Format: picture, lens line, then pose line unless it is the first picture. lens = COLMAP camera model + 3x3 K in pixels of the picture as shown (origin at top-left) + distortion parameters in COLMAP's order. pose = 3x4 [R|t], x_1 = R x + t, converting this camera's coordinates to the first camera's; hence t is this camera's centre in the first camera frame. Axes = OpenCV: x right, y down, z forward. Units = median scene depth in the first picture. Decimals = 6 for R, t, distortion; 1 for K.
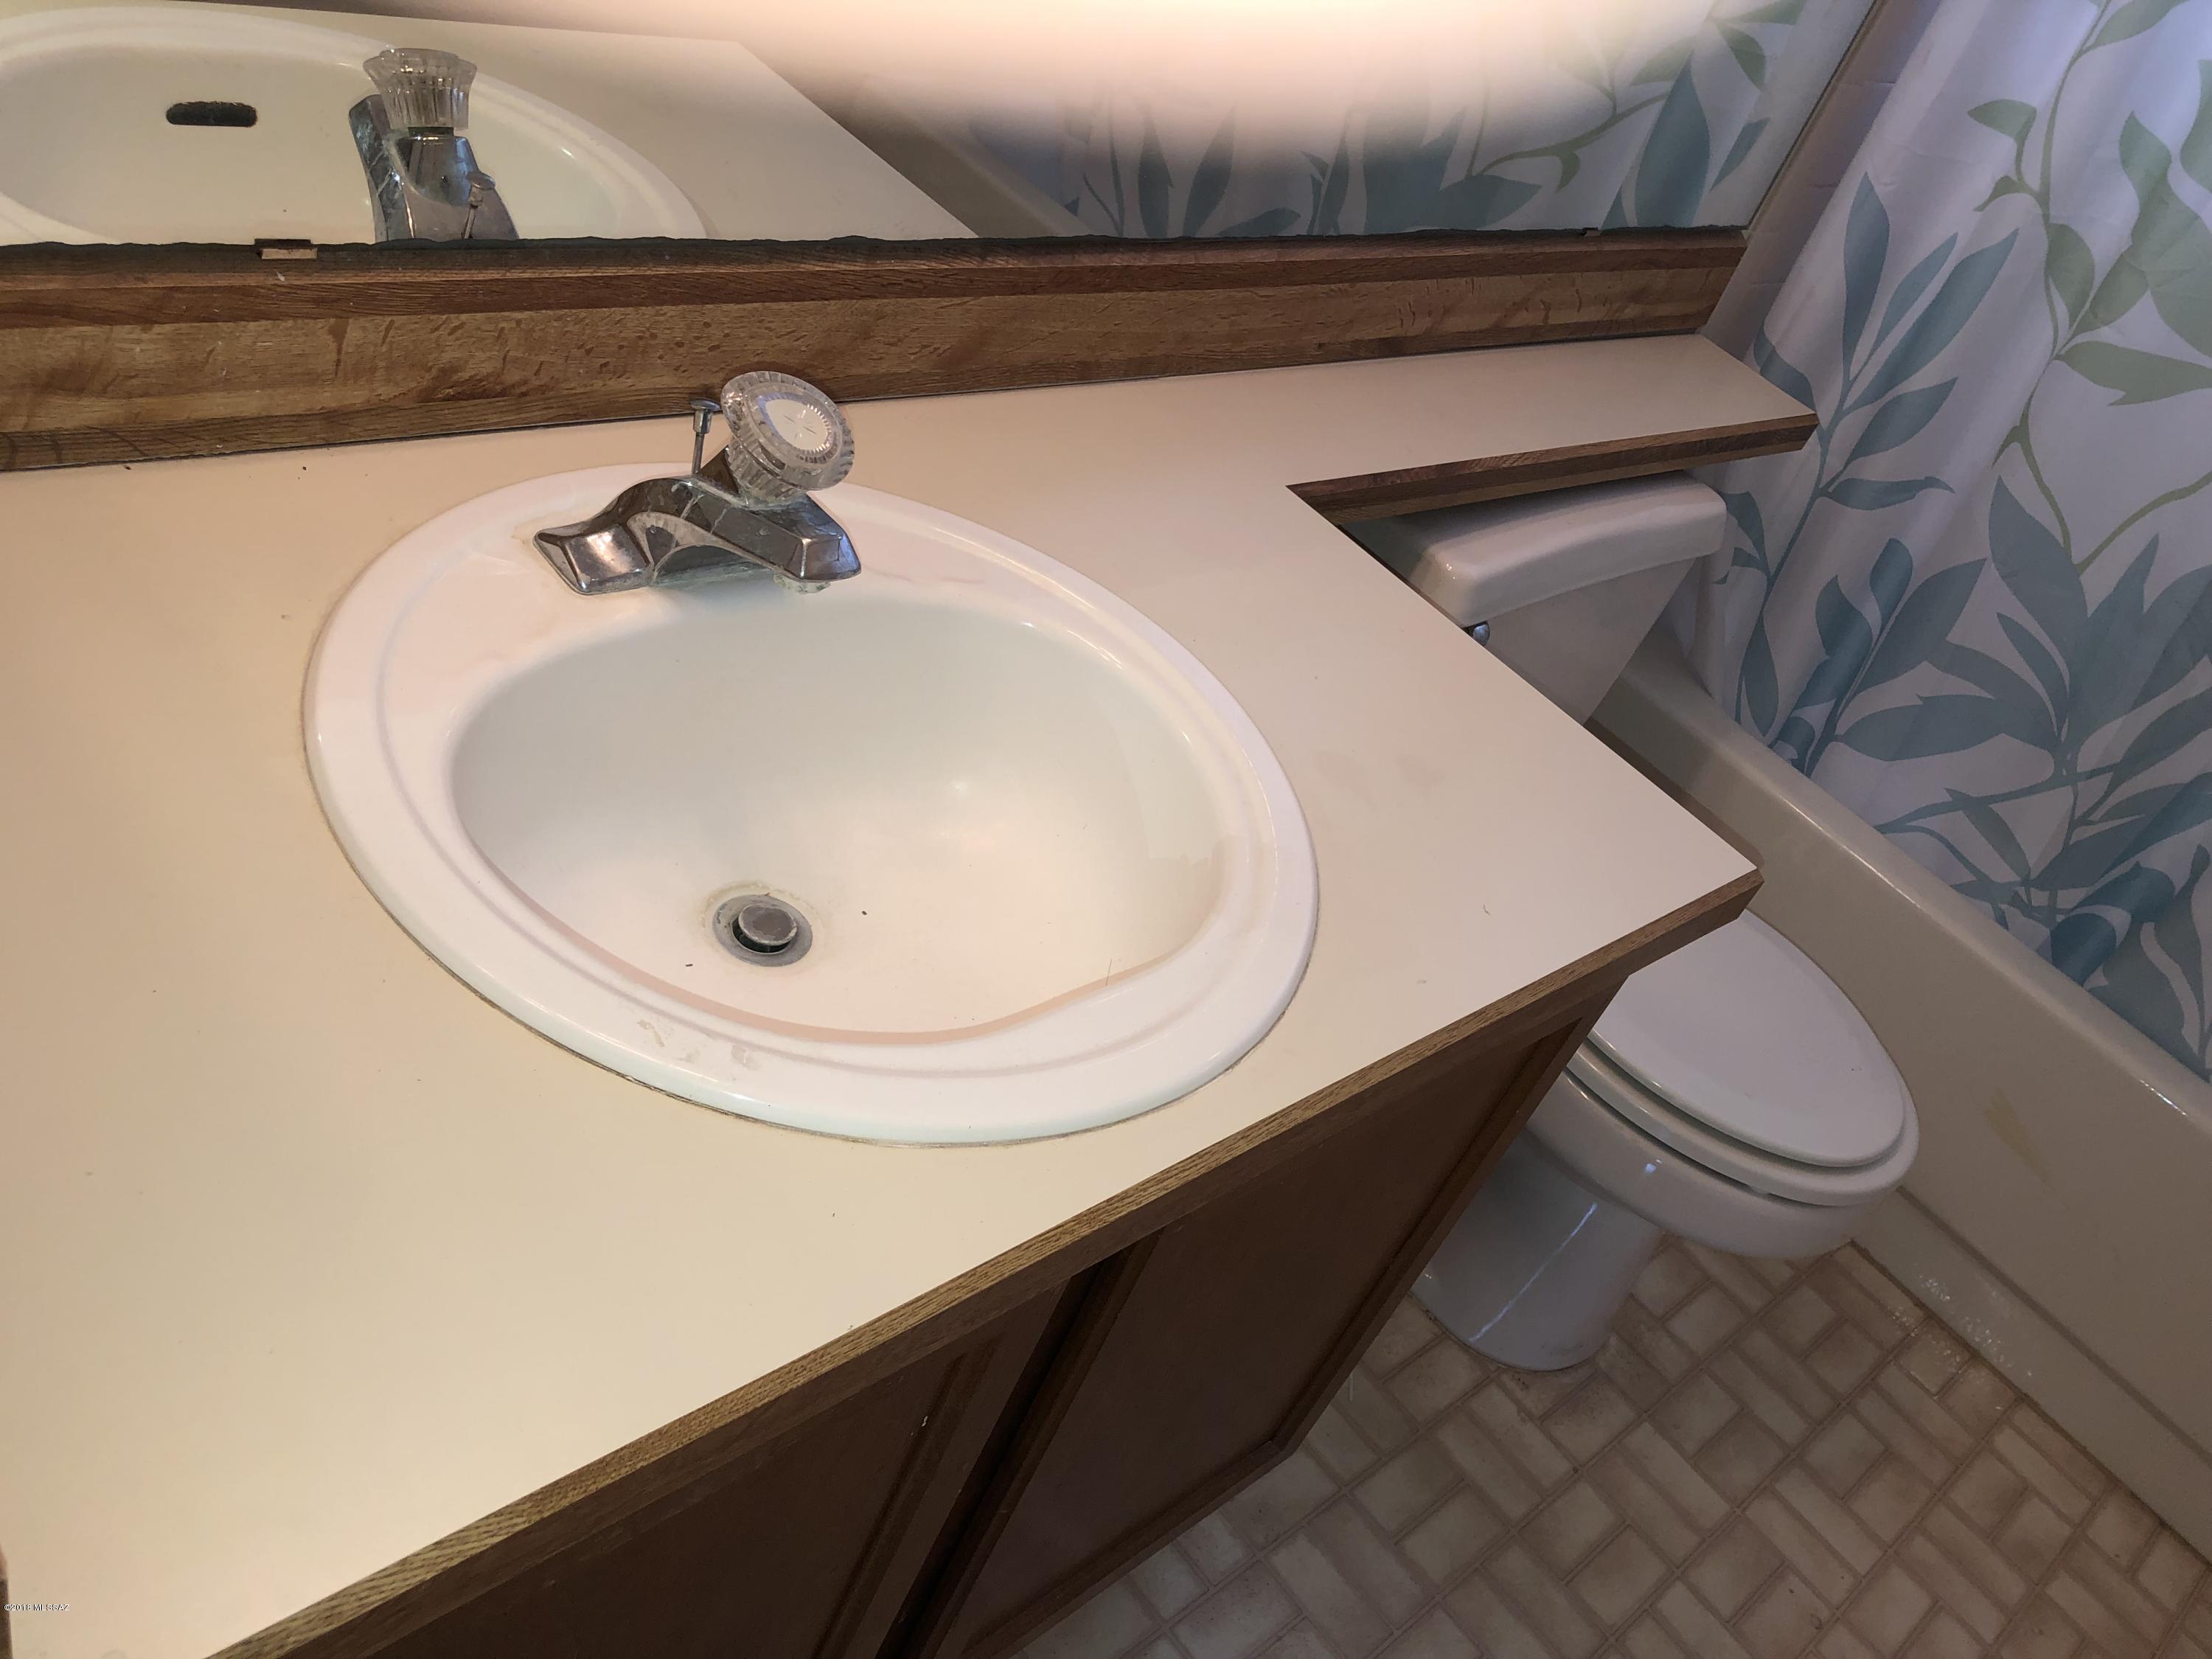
lens RADIAL K [[1808.3, 0, 1102.0], [0, 1808.3, 836.4], [0, 0, 1]] dist [0.040696, -0.048723]
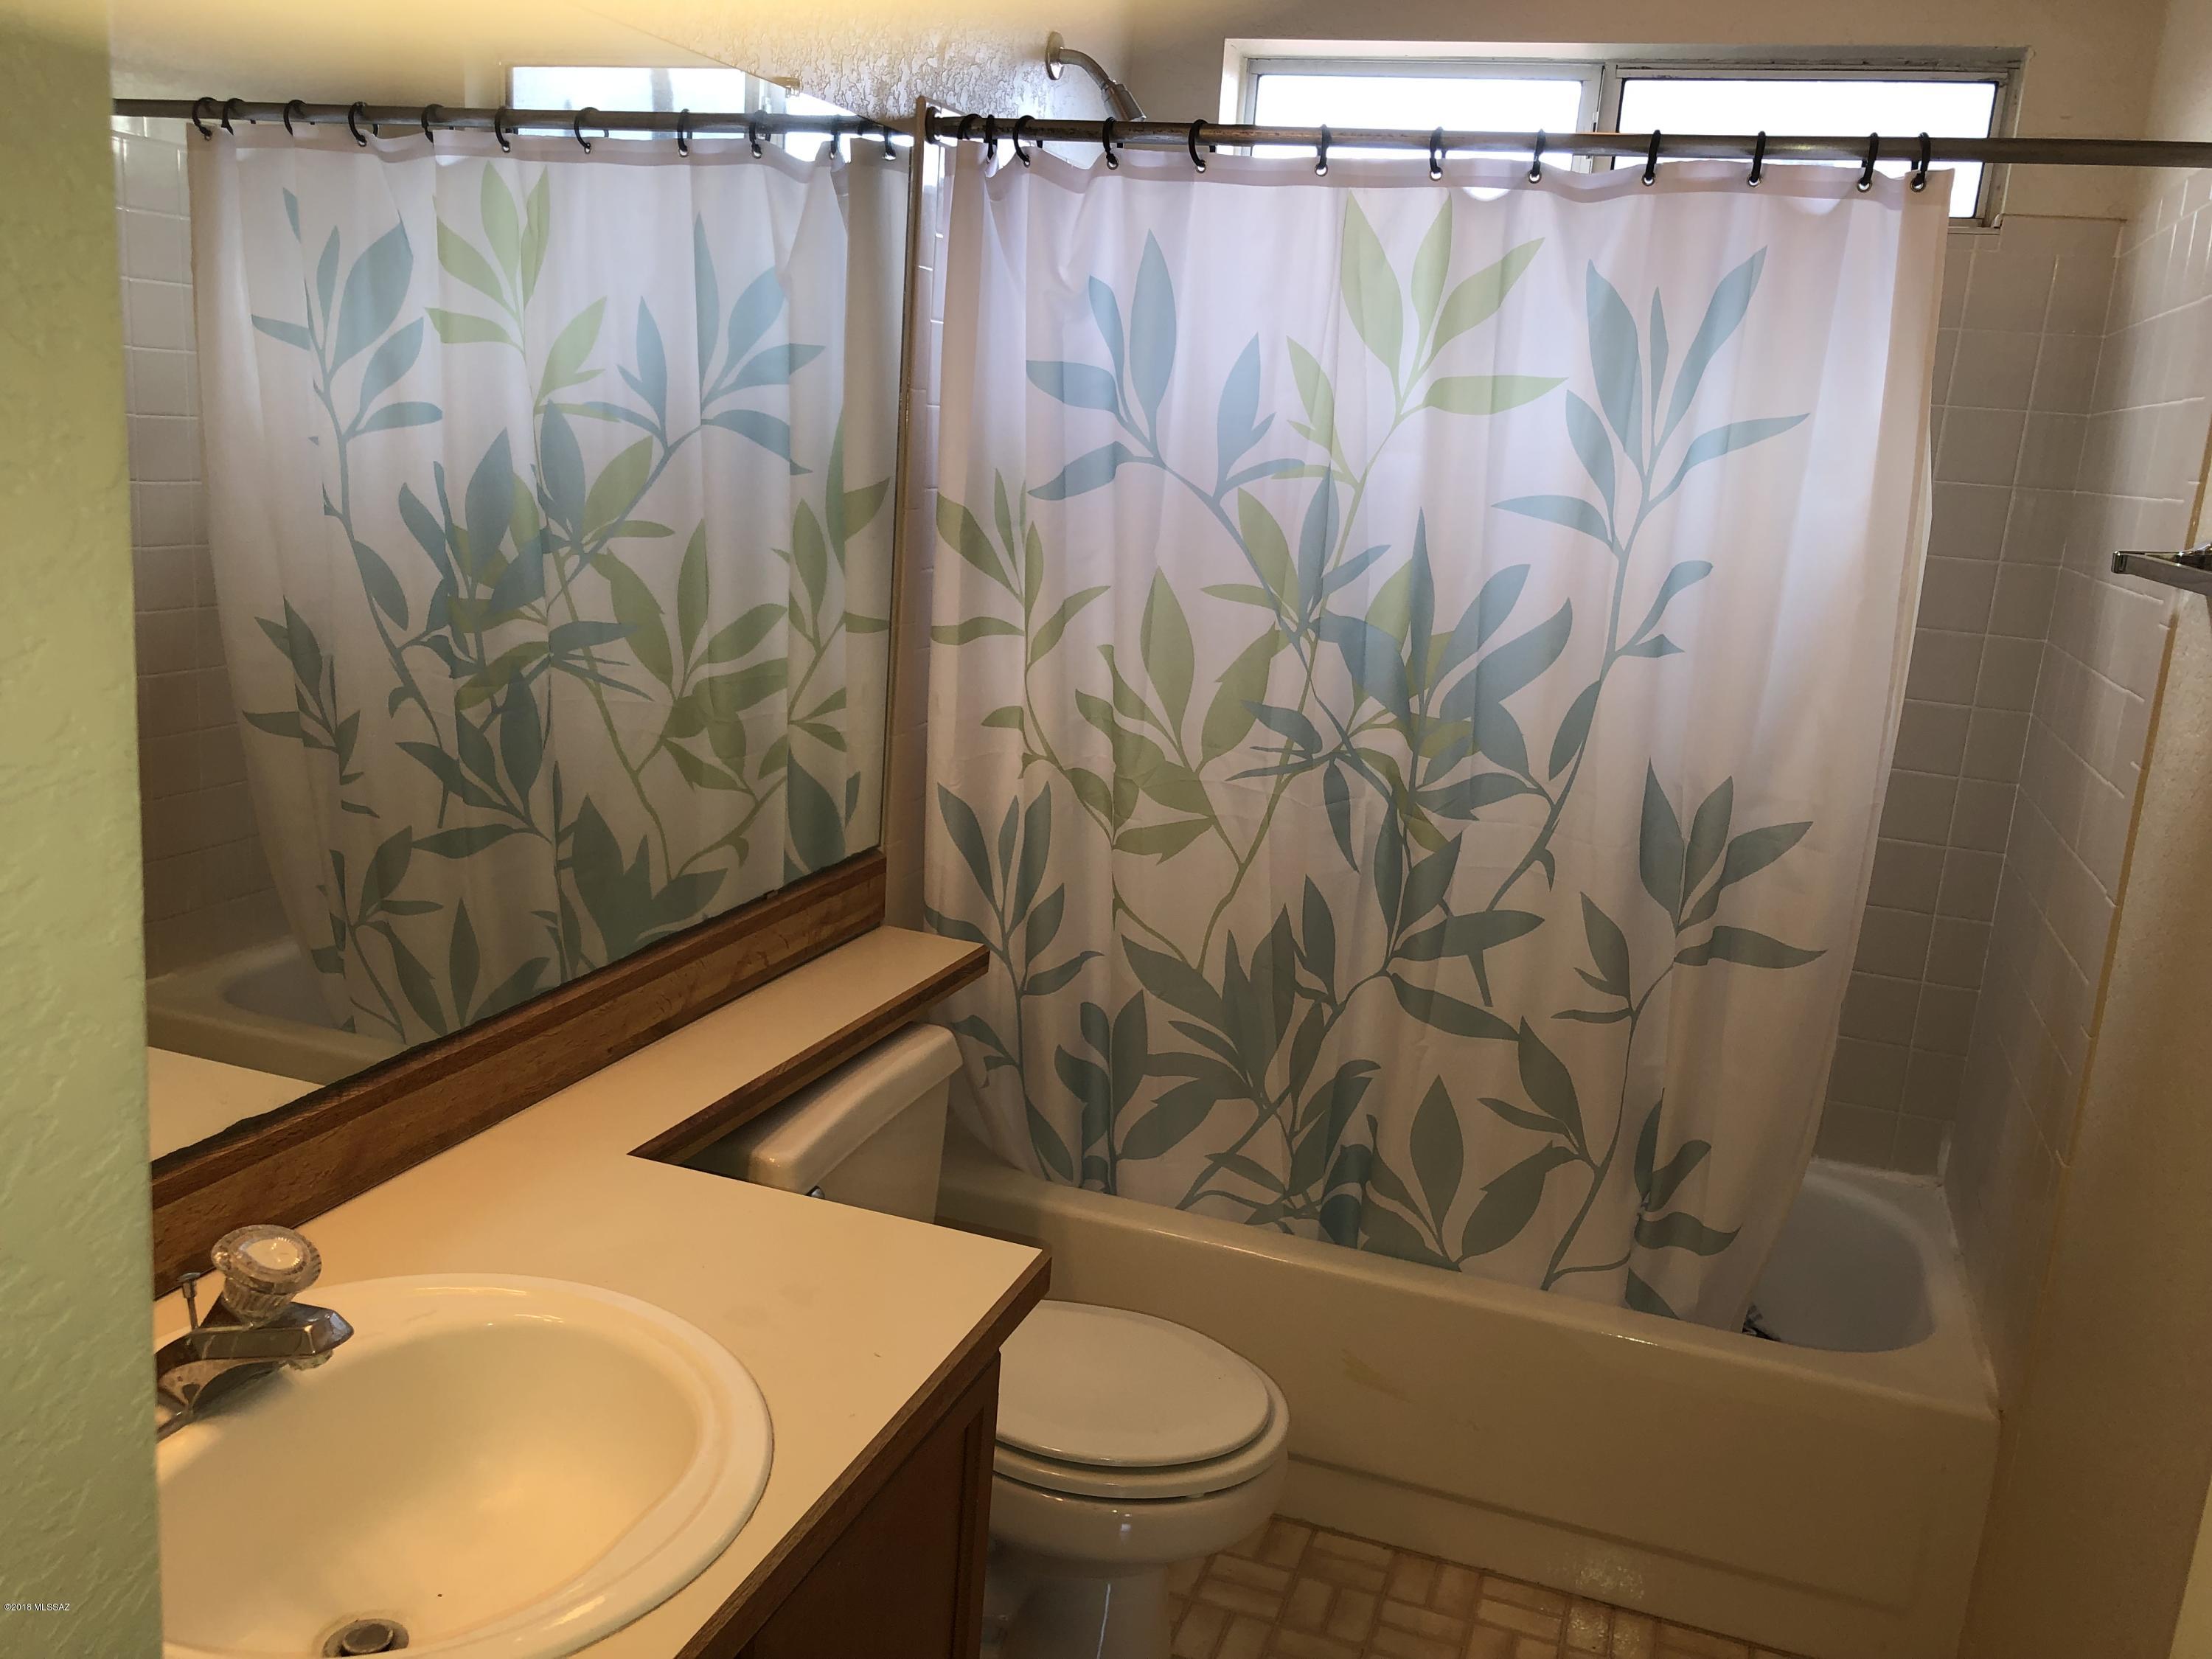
lens RADIAL K [[1808.3, 0, 1112.8], [0, 1808.3, 775.4], [0, 0, 1]] dist [0.040696, -0.048723]
pose [[0.847335, -0.340262, 0.407731, -0.030615], [0.466714, 0.843448, -0.266032, 0.063050], [-0.253379, 0.415712, 0.873489, -0.249475]]
